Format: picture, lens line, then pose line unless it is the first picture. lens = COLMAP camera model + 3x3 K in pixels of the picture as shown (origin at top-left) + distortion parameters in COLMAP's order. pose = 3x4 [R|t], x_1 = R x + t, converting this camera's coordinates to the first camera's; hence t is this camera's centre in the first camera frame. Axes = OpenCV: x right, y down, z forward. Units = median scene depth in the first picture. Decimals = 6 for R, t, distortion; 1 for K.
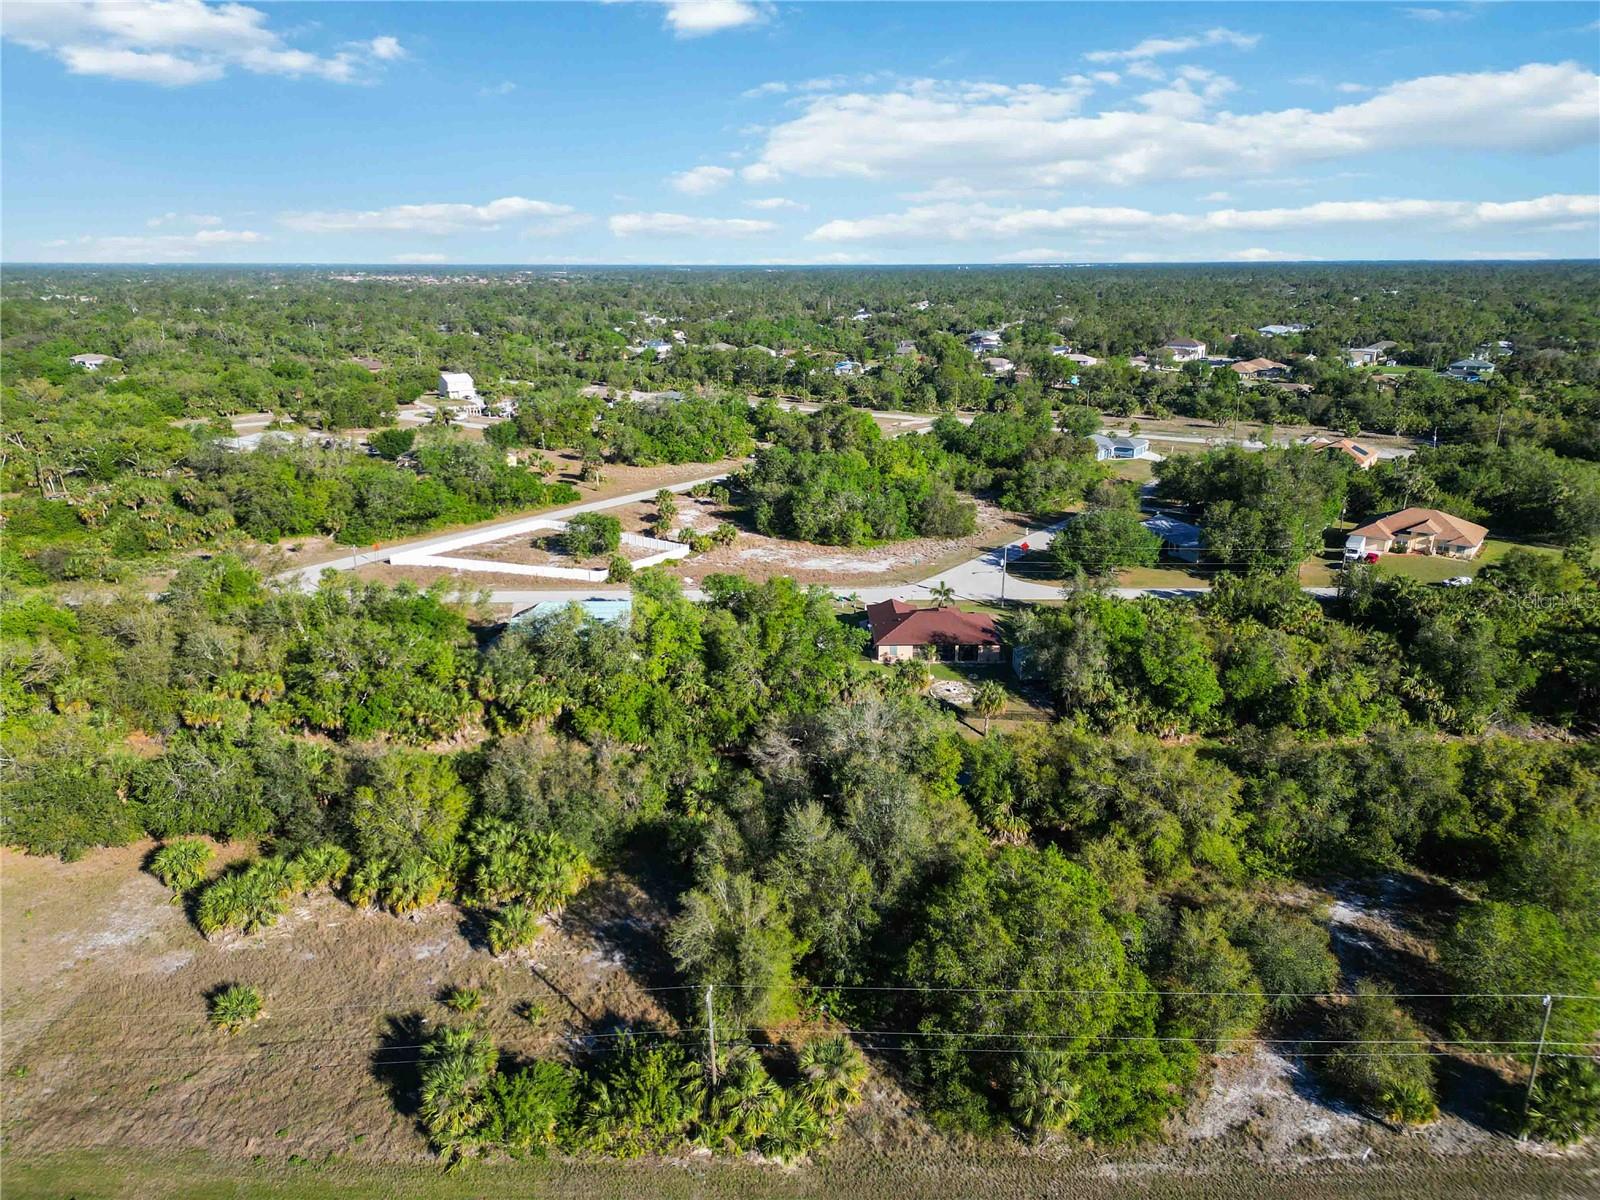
lens RADIAL K [[1111.9, 0, 795.6], [0, 1111.9, 597.7], [0, 0, 1]] dist [0.074165, -0.069057]
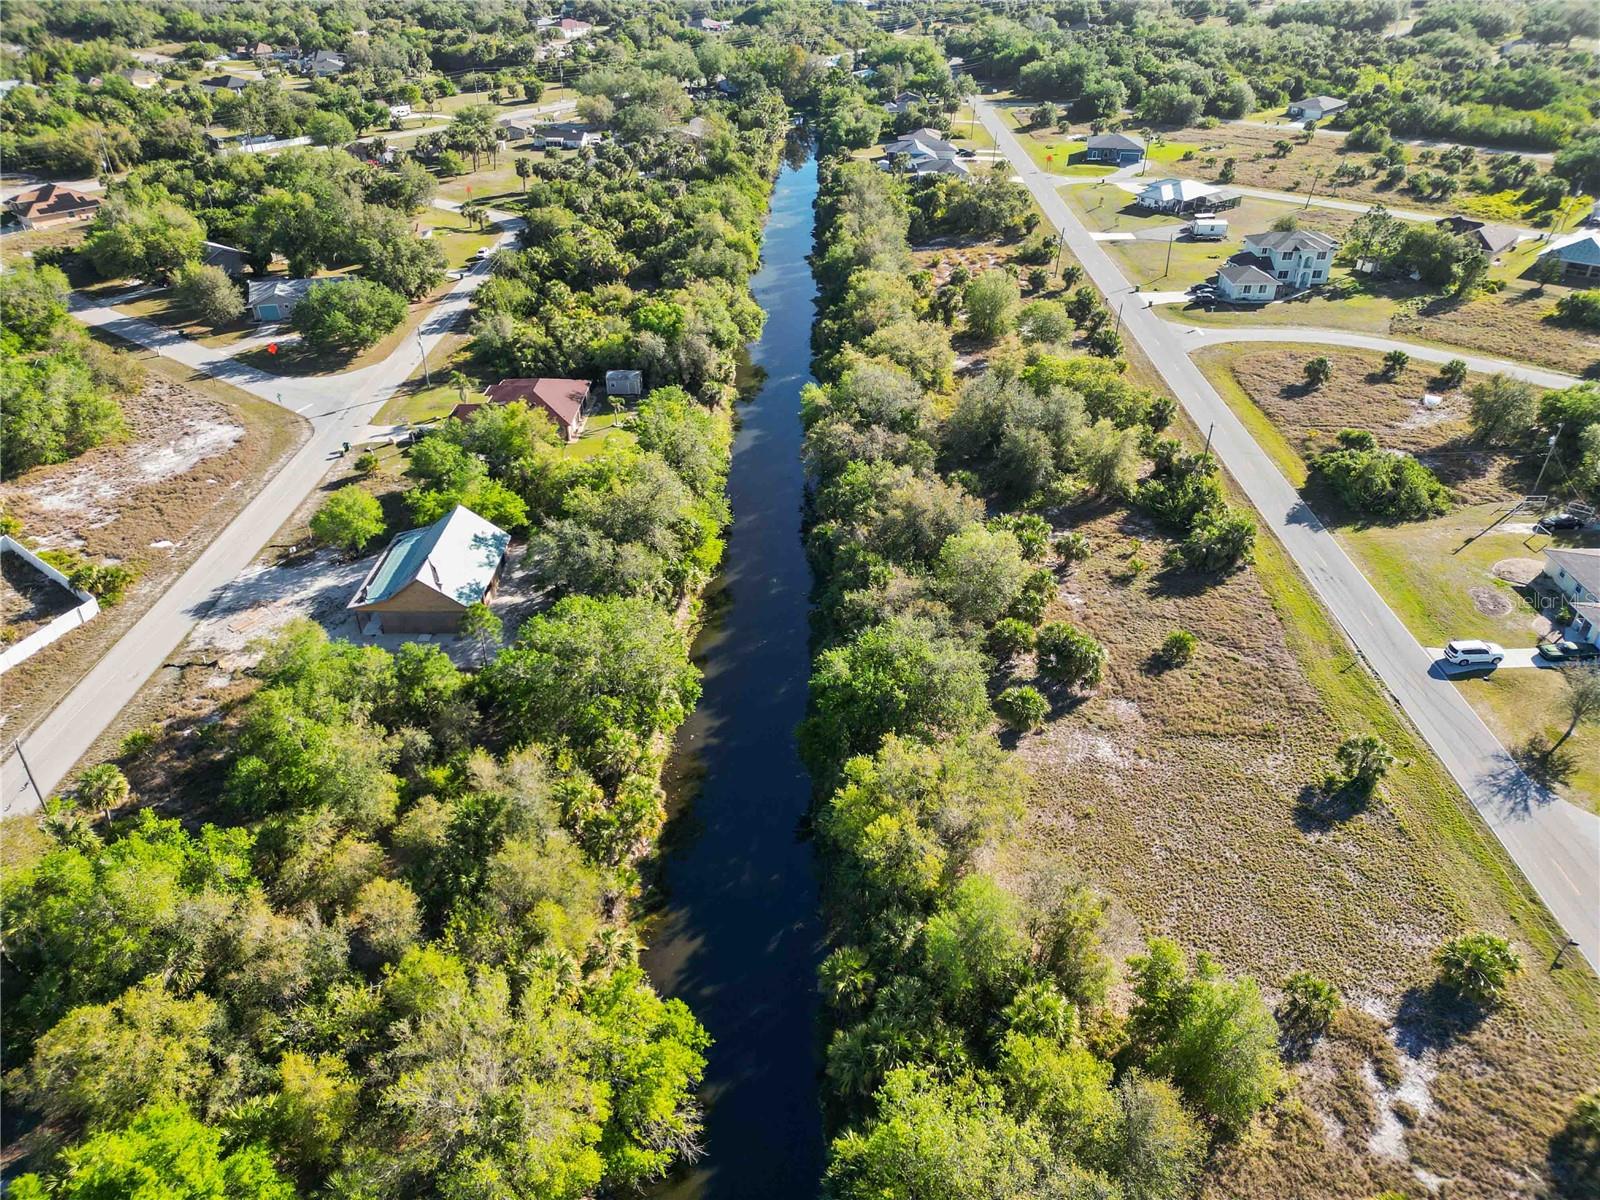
lens RADIAL K [[1111.9, 0, 795.6], [0, 1111.9, 597.7], [0, 0, 1]] dist [0.074165, -0.069057]
pose [[0.026504, -0.527229, 0.849310, -1.455774], [0.294292, 0.816072, 0.497412, -0.462232], [-0.955348, 0.236762, 0.176788, 1.041865]]
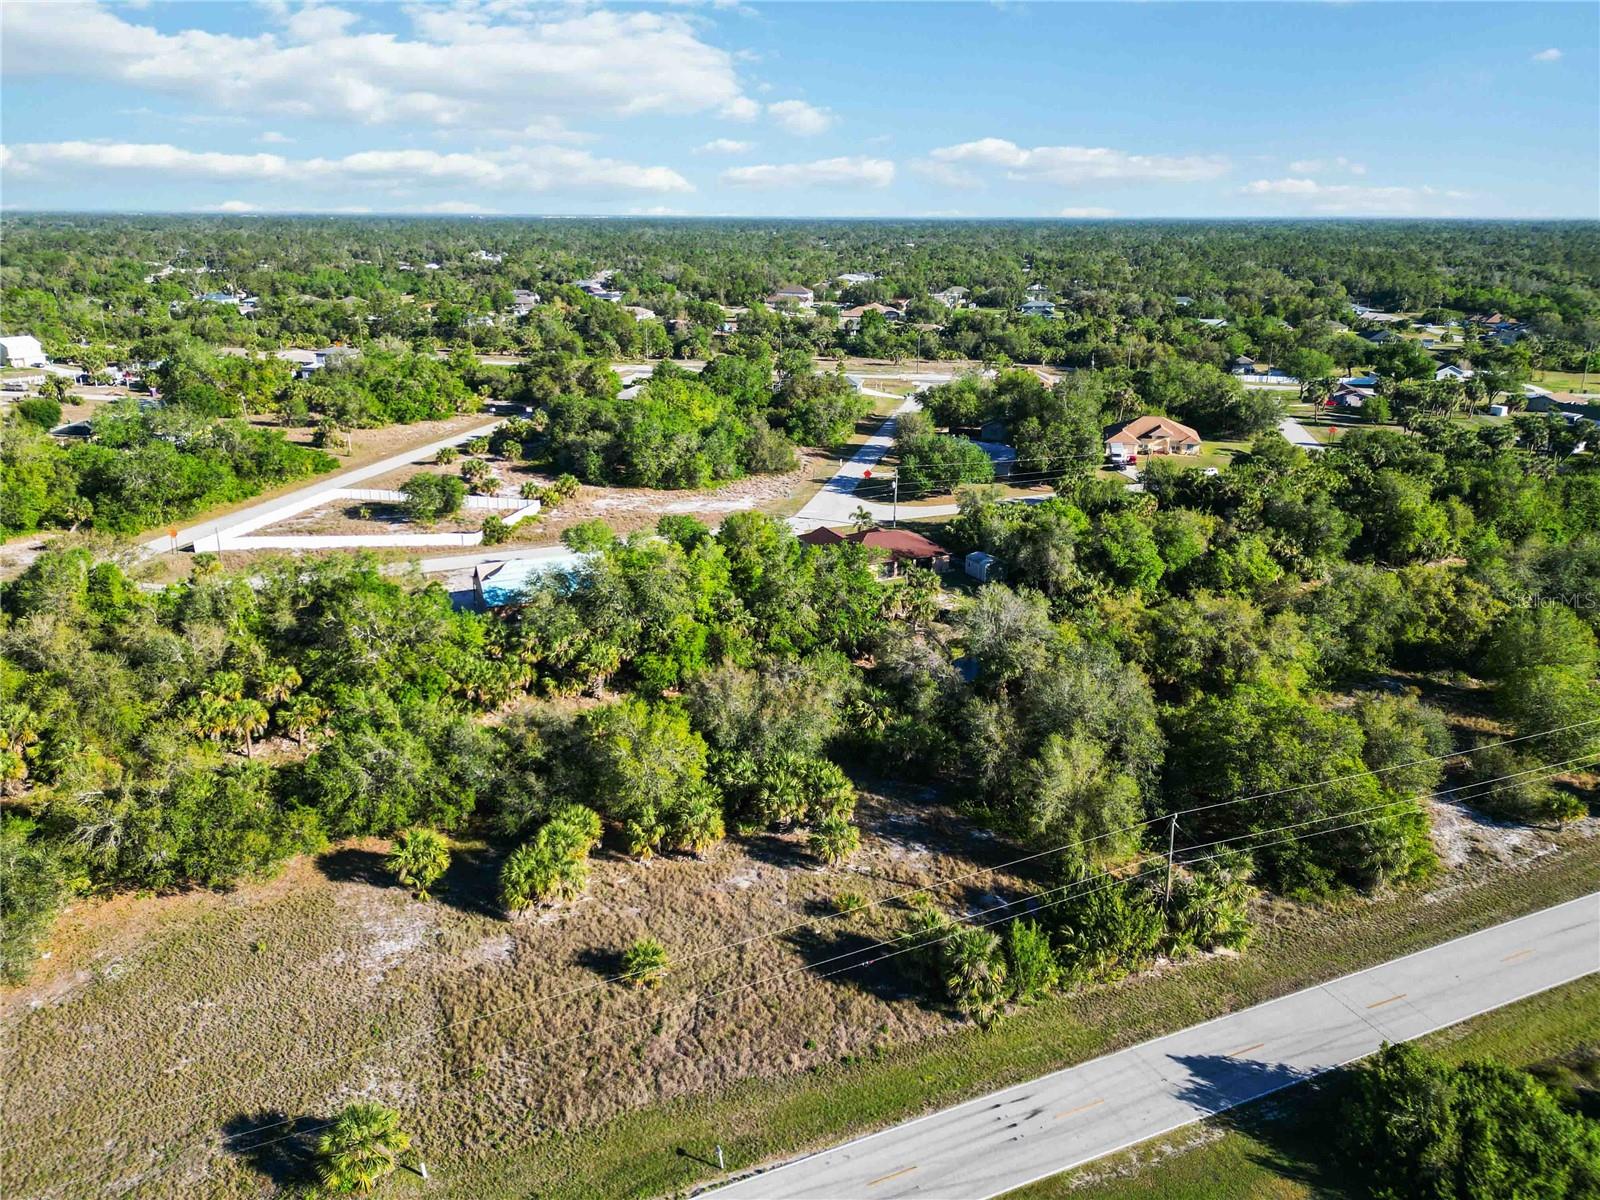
lens RADIAL K [[1144.2, 0, 797.9], [0, 1144.2, 602.1], [0, 0, 1]] dist [0.096788, -0.111820]
pose [[0.917384, -0.120409, 0.379351, -0.615009], [0.107468, 0.992675, 0.055193, 0.017514], [-0.383218, -0.009865, 0.923605, 0.041903]]
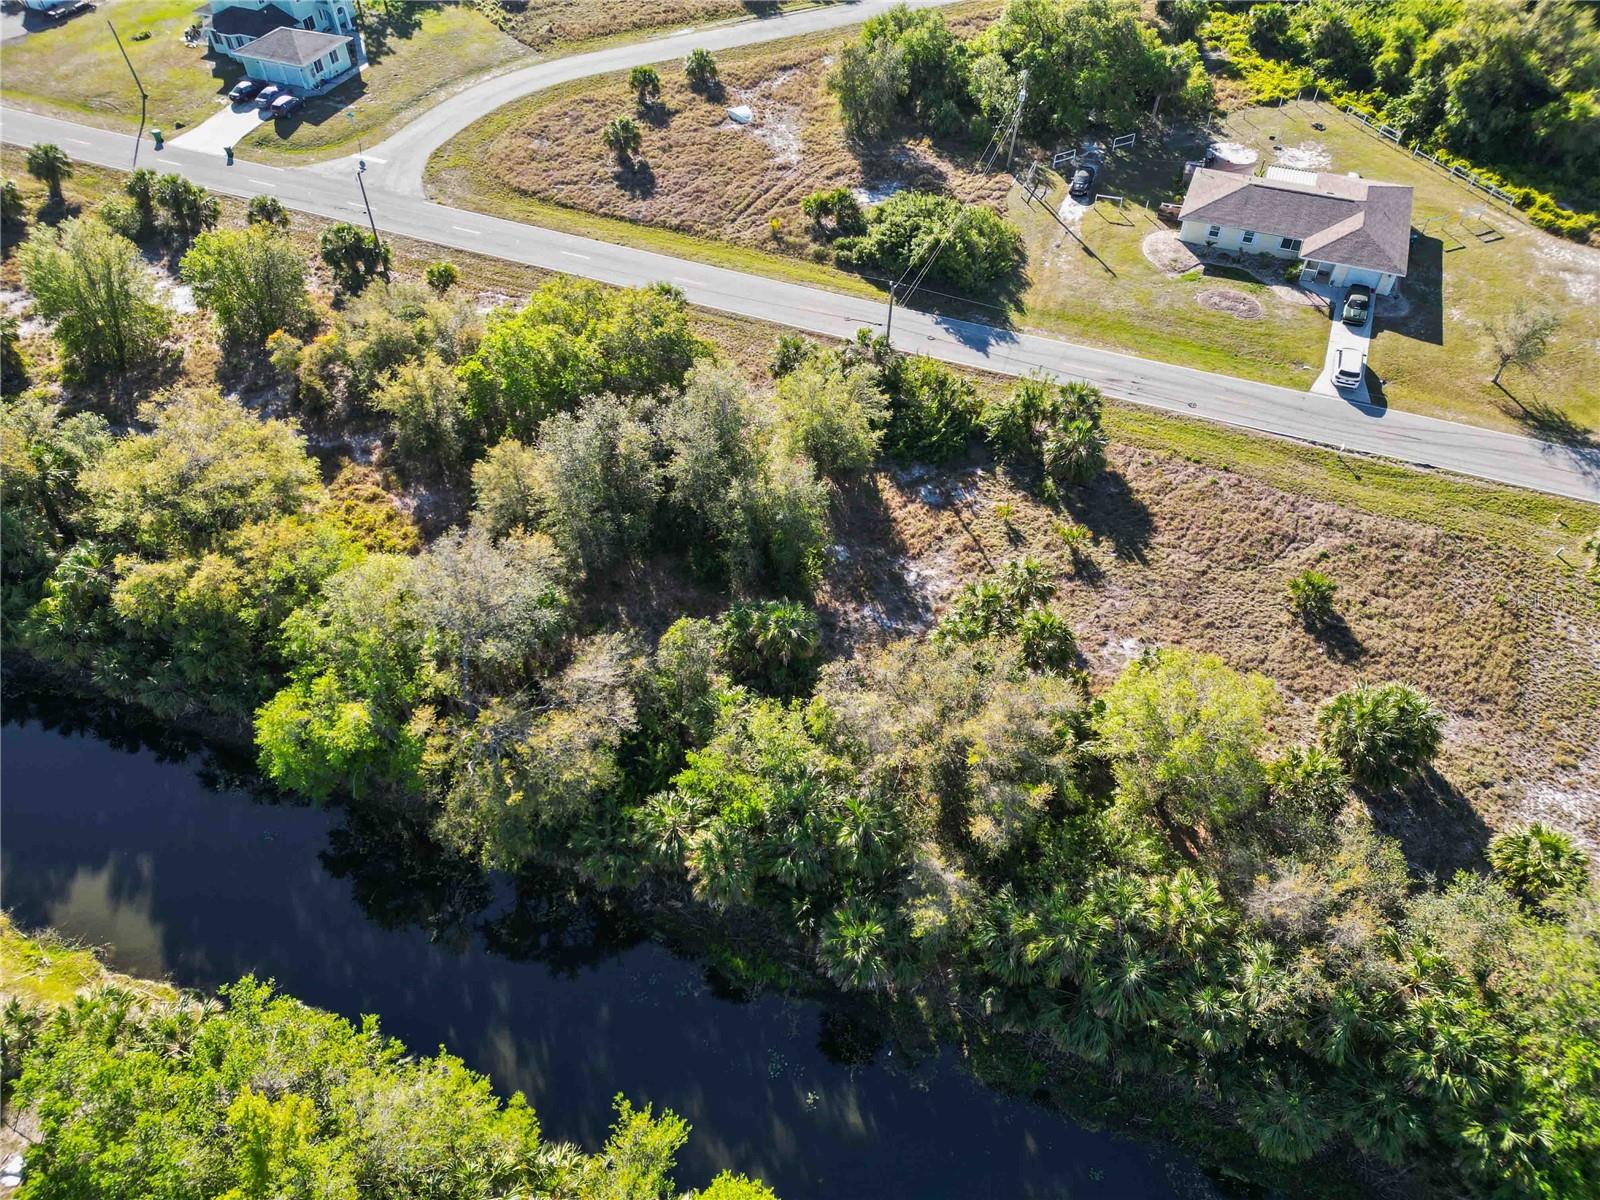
lens RADIAL K [[1111.9, 0, 795.6], [0, 1111.9, 597.7], [0, 0, 1]] dist [0.074165, -0.069057]
pose [[-0.922443, -0.276300, 0.269737, -0.303481], [0.121029, 0.456471, 0.881468, -0.454435], [-0.366676, 0.845750, -0.387628, 1.328633]]
